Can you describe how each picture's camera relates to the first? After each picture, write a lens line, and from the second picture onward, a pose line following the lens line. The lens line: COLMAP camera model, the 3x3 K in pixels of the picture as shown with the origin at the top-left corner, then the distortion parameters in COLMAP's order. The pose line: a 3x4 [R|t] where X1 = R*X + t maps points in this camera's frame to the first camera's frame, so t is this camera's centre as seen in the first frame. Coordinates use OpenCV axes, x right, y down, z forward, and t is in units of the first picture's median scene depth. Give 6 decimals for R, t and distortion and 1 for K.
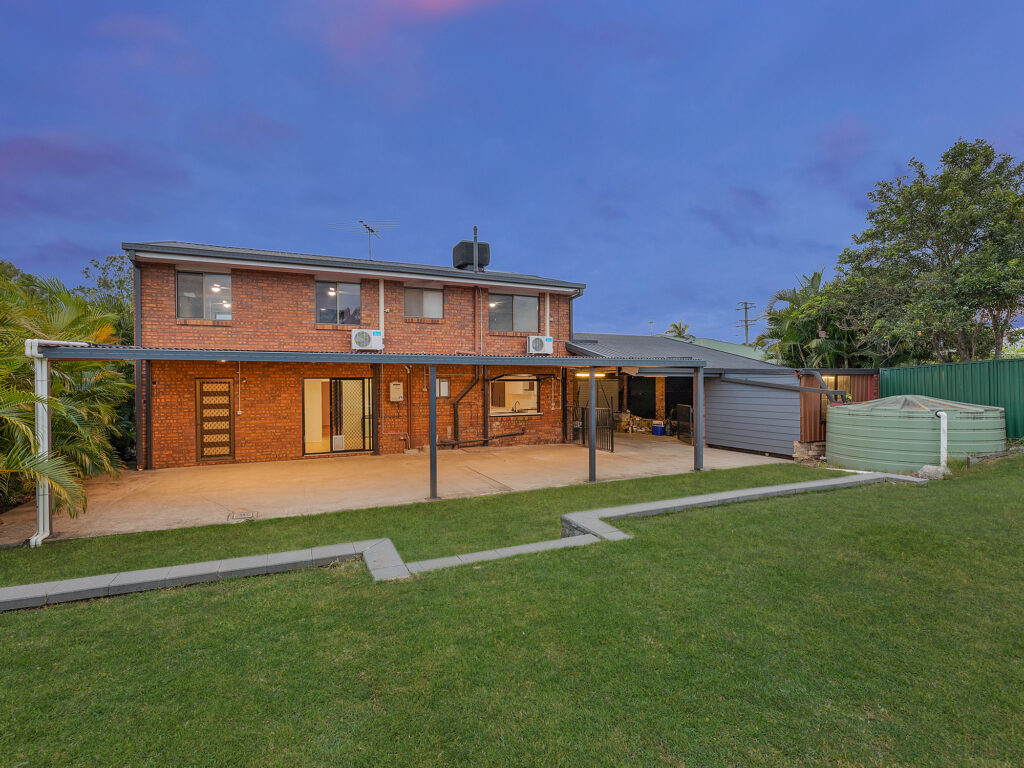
lens RADIAL K [[469.6, 0, 511.5], [0, 469.6, 386.2], [0, 0, 1]] dist [-0.007517, 0.001514]
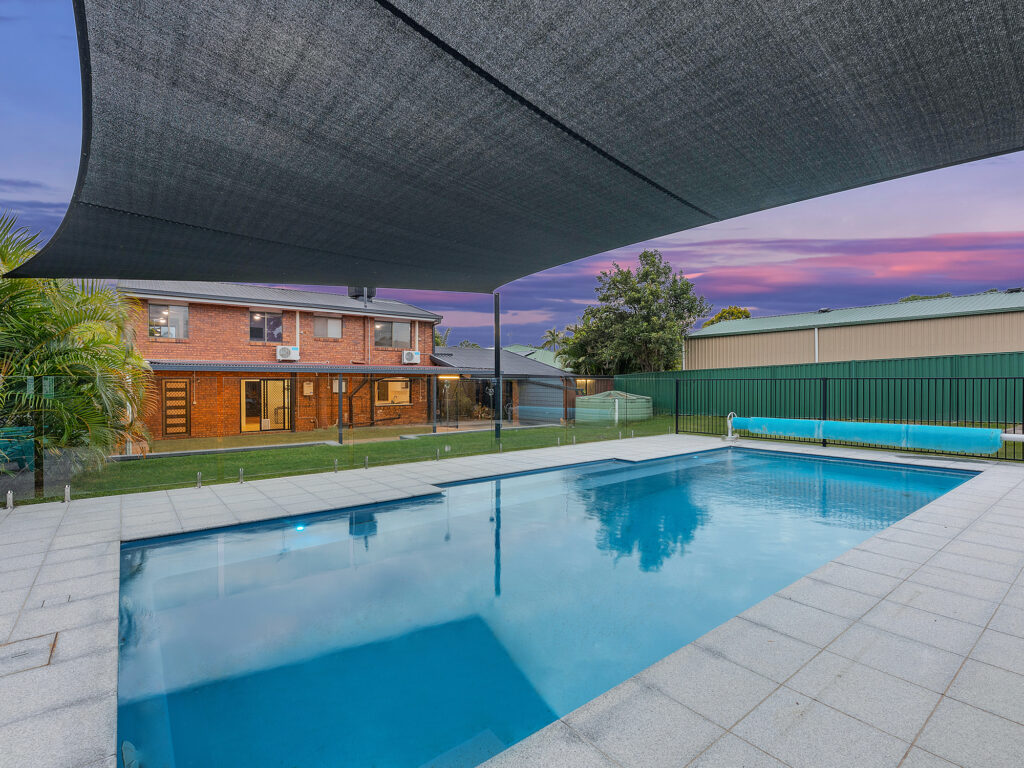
lens RADIAL K [[483.7, 0, 509.8], [0, 483.7, 385.8], [0, 0, 1]] dist [-0.004126, -0.000278]
pose [[0.976941, 0.002352, 0.213494, 0.041104], [-0.002160, 0.999997, -0.001131, 0.003082], [-0.213496, 0.000644, 0.976944, -0.554991]]
